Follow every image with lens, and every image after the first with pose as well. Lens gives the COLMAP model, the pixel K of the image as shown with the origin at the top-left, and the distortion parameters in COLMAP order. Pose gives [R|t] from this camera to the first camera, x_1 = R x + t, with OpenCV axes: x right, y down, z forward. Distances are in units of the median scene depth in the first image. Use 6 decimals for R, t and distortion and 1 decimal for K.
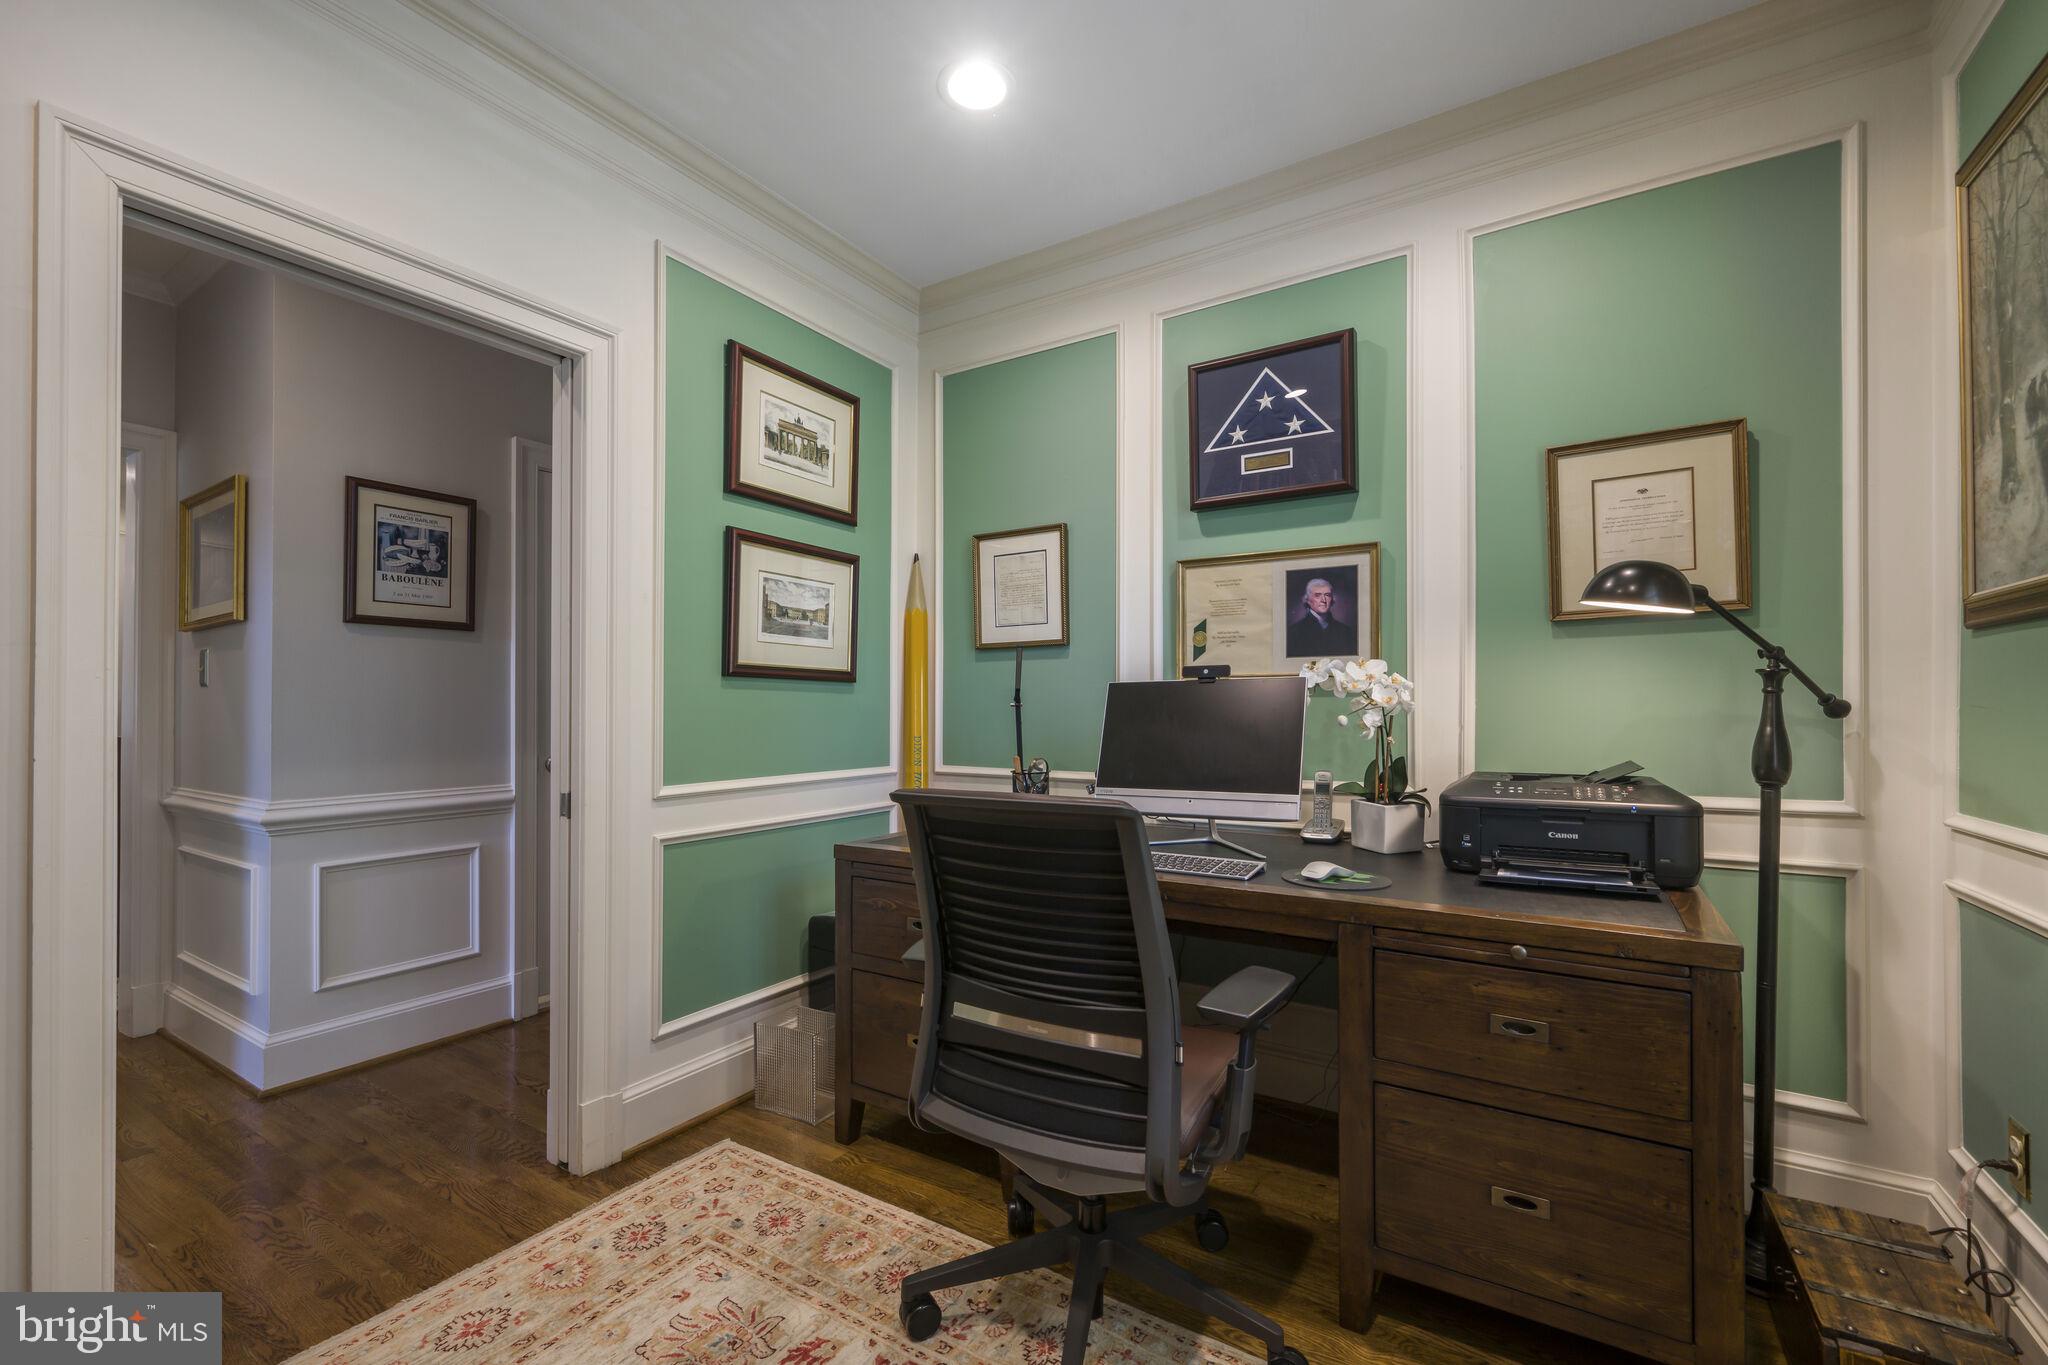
lens RADIAL K [[842.5, 0, 1026.2], [0, 842.5, 693.7], [0, 0, 1]] dist [-0.002494, -0.000176]
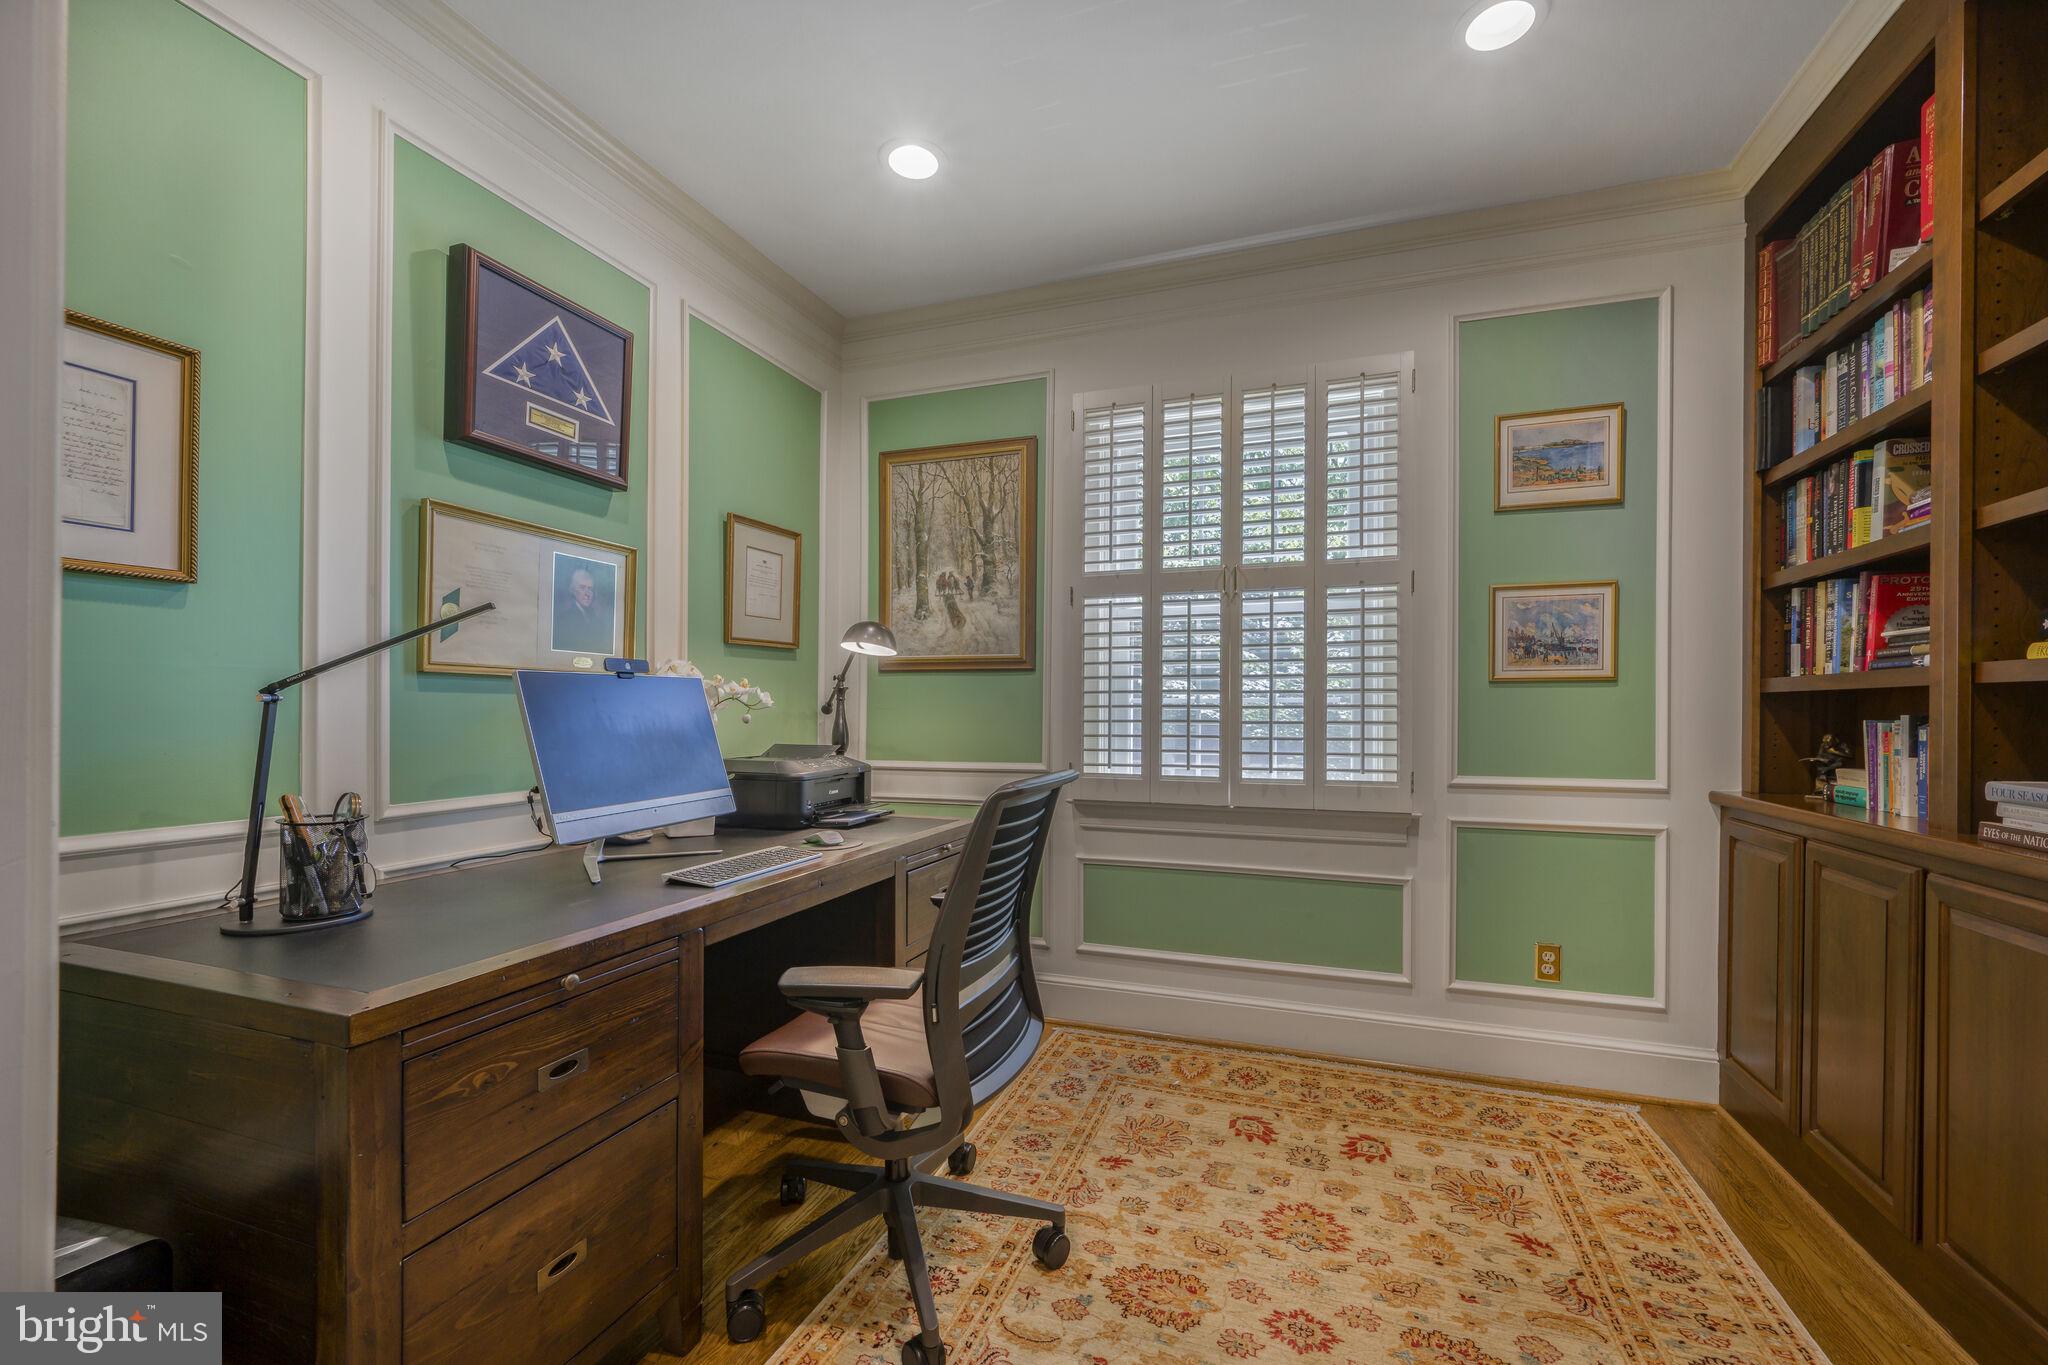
lens RADIAL K [[842.5, 0, 1023.5], [0, 842.5, 713.3], [0, 0, 1]] dist [-0.002494, -0.000176]
pose [[-0.196822, 0.003276, 0.980434, -0.658128], [-0.012373, 0.999906, -0.005825, 0.022392], [-0.980361, -0.013278, -0.196763, 0.690215]]
